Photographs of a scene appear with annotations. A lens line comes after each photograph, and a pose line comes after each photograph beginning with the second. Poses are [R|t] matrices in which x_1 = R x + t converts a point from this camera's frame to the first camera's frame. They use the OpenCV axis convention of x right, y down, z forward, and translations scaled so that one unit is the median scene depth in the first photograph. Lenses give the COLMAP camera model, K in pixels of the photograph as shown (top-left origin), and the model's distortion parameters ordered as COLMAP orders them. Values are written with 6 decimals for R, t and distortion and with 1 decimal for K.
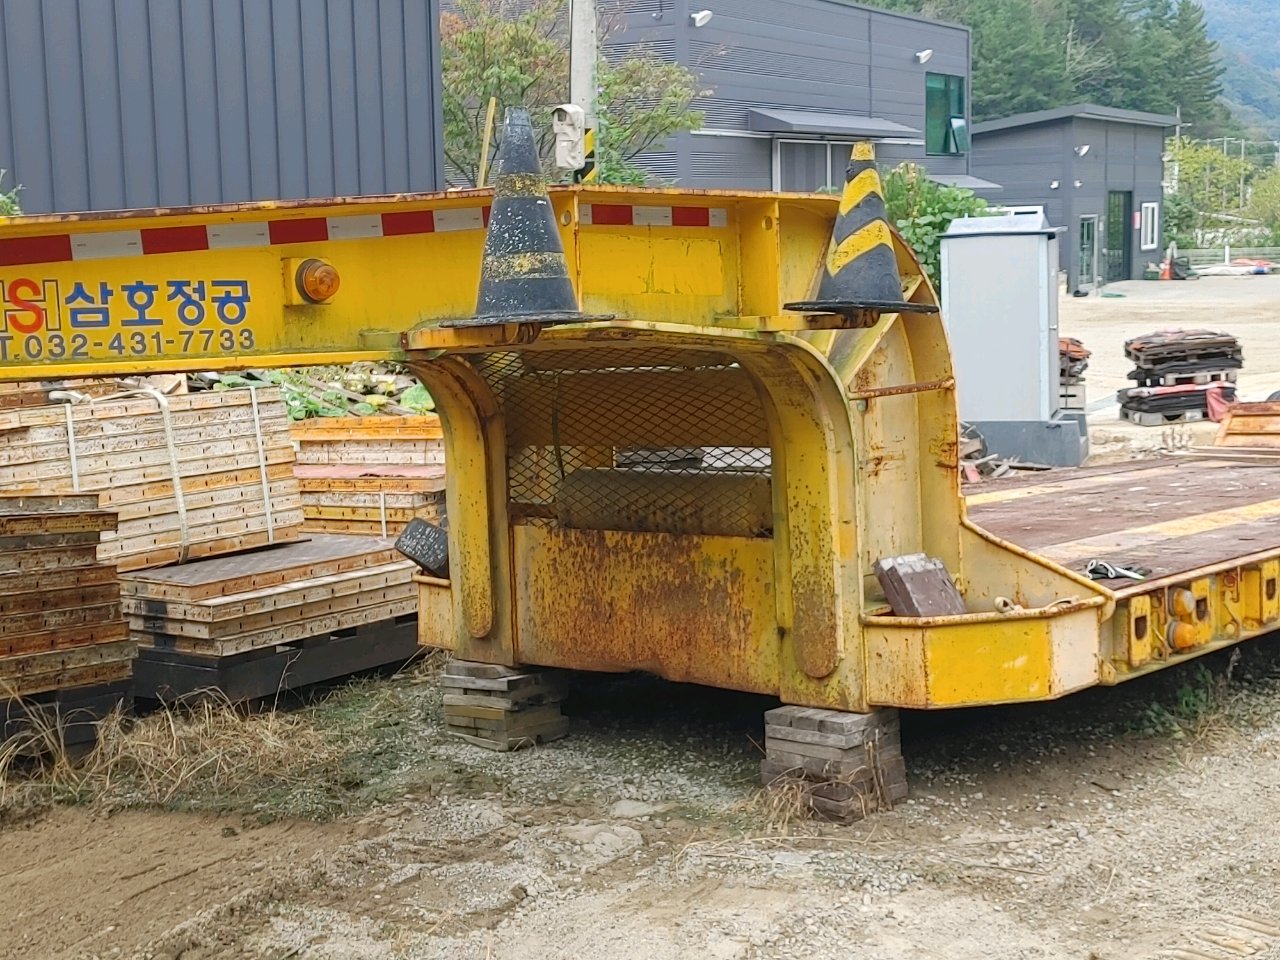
lens RADIAL K [[1839.6, 0, 640.0], [0, 1839.6, 480.0], [0, 0, 1]] dist [0.110234, -0.145403]
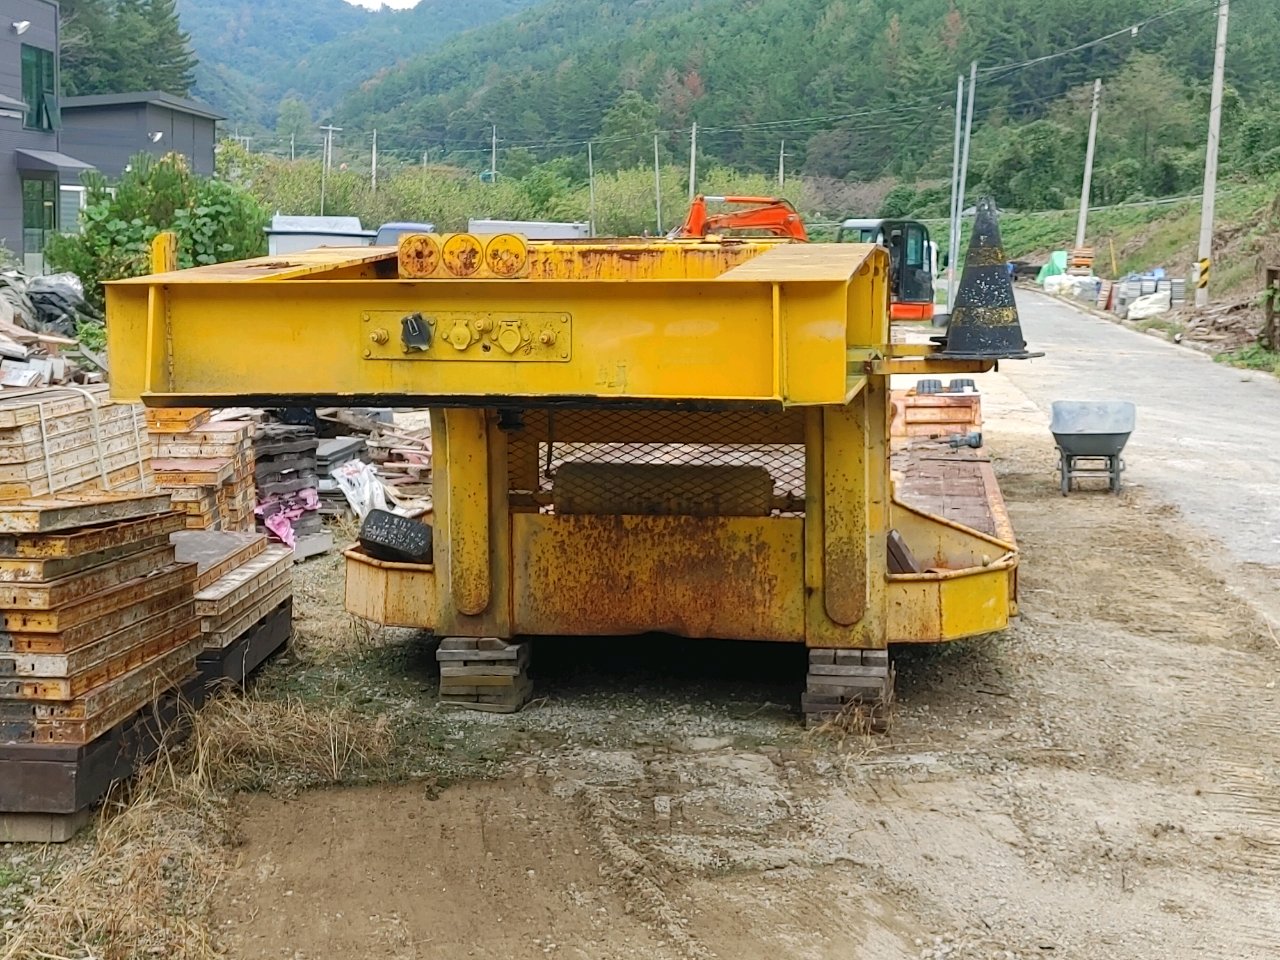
lens RADIAL K [[1839.6, 0, 640.0], [0, 1839.6, 480.0], [0, 0, 1]] dist [0.110234, -0.145403]
pose [[0.836287, -0.017907, 0.547999, -0.672835], [0.011451, 0.999819, 0.015197, -0.013064], [-0.548172, -0.006434, 0.836341, 0.011023]]
